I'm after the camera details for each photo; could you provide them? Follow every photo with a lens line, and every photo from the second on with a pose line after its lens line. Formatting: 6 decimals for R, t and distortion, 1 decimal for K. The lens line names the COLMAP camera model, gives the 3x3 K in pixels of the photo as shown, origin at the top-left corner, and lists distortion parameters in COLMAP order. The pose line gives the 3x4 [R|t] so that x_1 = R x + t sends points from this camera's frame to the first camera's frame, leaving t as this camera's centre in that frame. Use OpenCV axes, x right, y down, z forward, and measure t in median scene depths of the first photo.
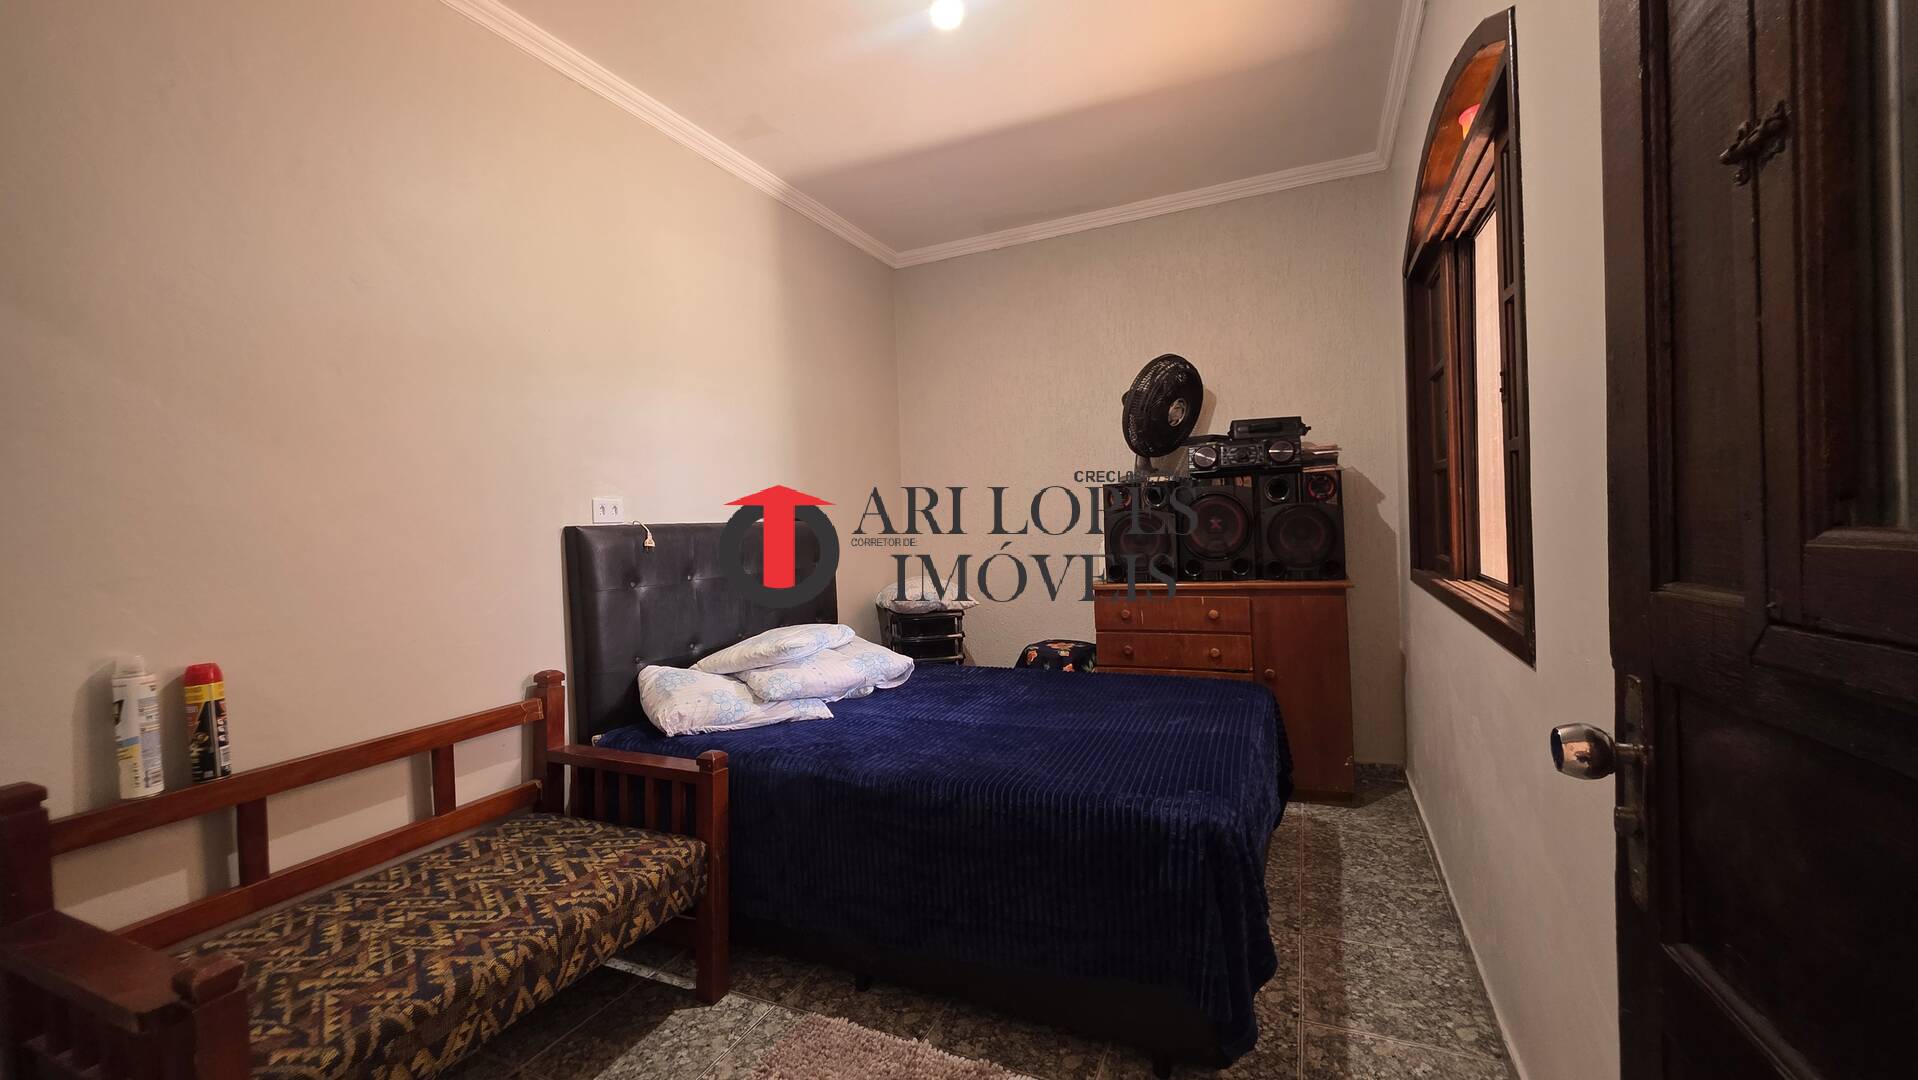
lens RADIAL K [[778.5, 0, 960.5], [0, 778.5, 541.4], [0, 0, 1]] dist [0.001778, 0.000043]
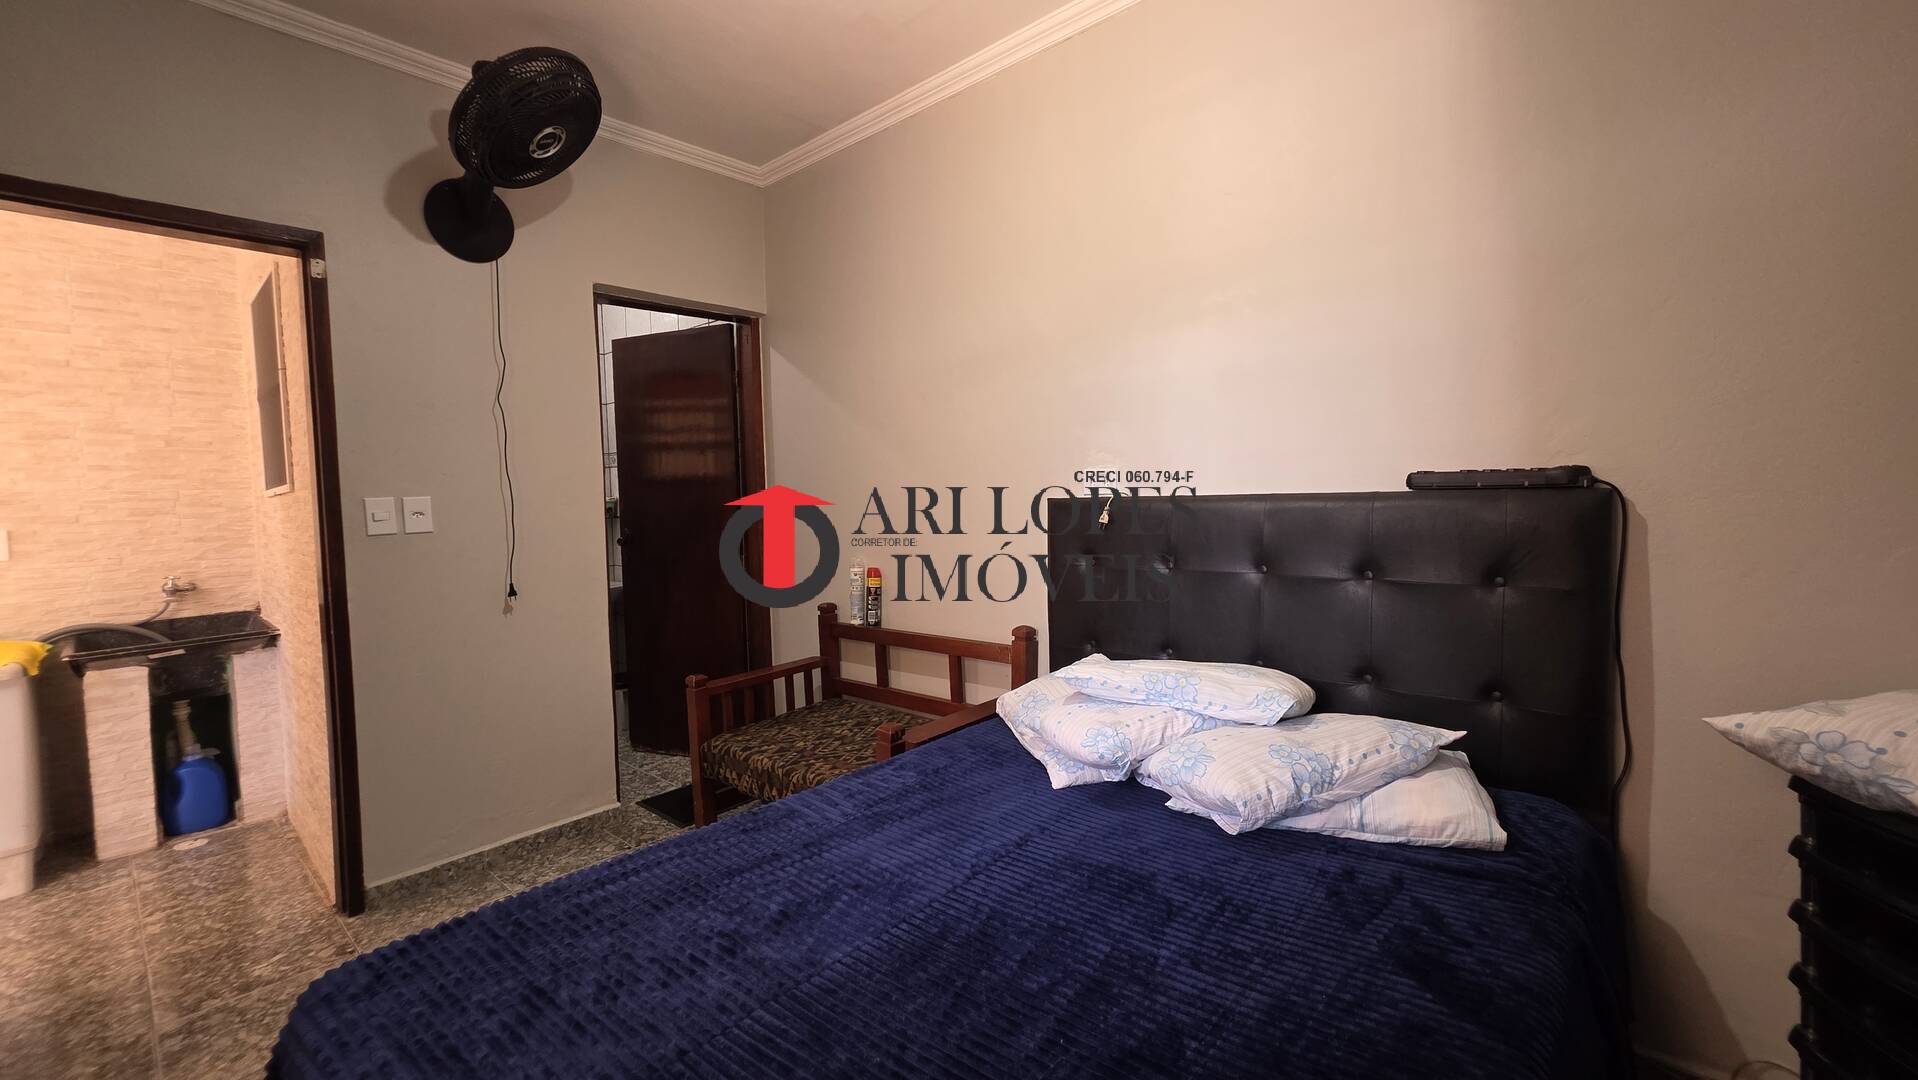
lens RADIAL K [[778.5, 0, 960.5], [0, 778.5, 541.4], [0, 0, 1]] dist [0.001778, 0.000043]
pose [[-0.305543, 0.108109, -0.946021, 0.775230], [0.012594, 0.993905, 0.109514, -0.115176], [0.952095, 0.021547, -0.305042, 1.748903]]
